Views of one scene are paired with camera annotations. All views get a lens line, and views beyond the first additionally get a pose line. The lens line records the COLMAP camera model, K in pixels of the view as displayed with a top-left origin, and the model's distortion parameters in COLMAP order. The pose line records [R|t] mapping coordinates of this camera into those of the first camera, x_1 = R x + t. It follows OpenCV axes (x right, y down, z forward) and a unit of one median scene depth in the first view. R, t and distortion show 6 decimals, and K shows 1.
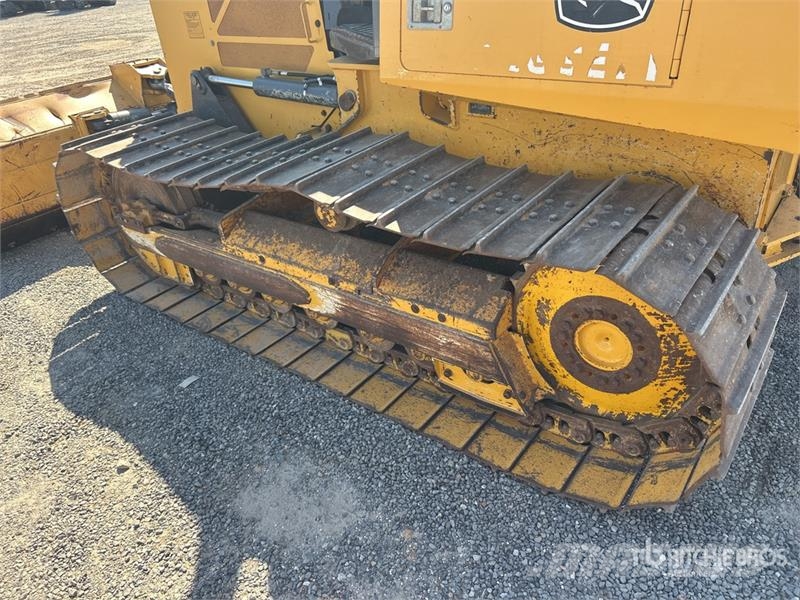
lens RADIAL K [[584.5, 0, 400.0], [0, 584.5, 300.0], [0, 0, 1]] dist [0.048993, -0.063767]
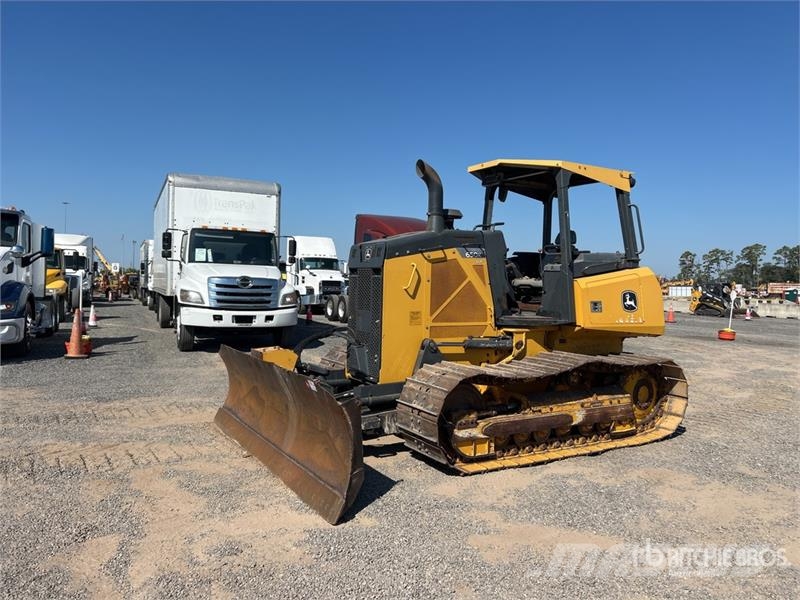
lens RADIAL K [[593.5, 0, 401.5], [0, 593.5, 286.7], [0, 0, 1]] dist [0.073201, -0.069548]
pose [[0.386835, 0.082002, 0.918496, -2.820034], [0.439645, 0.859150, -0.261865, -0.136533], [-0.810599, 0.505110, 0.296297, 0.637934]]
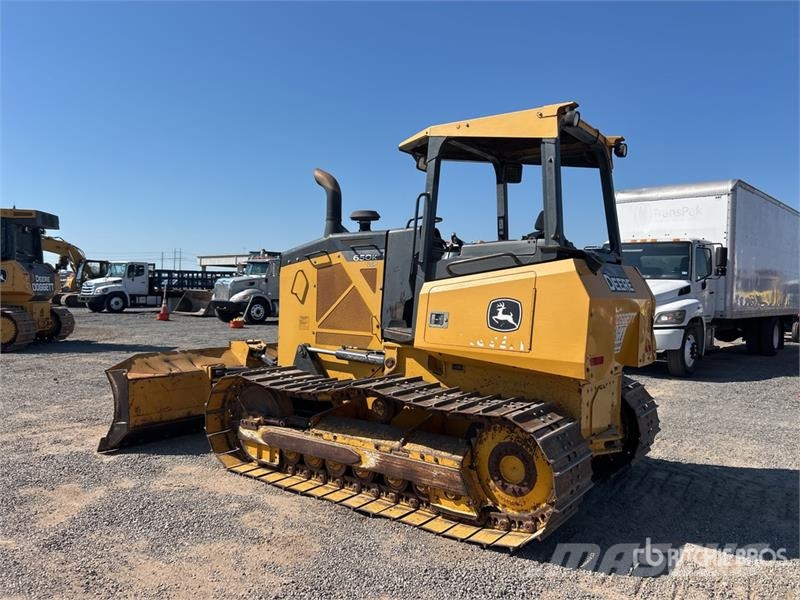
lens RADIAL K [[593.5, 0, 401.5], [0, 593.5, 286.7], [0, 0, 1]] dist [0.073201, -0.069548]
pose [[0.994742, 0.101669, 0.012294, -0.114406], [-0.079610, 0.843206, -0.531664, 0.557608], [-0.064421, 0.527890, 0.846866, -0.901730]]
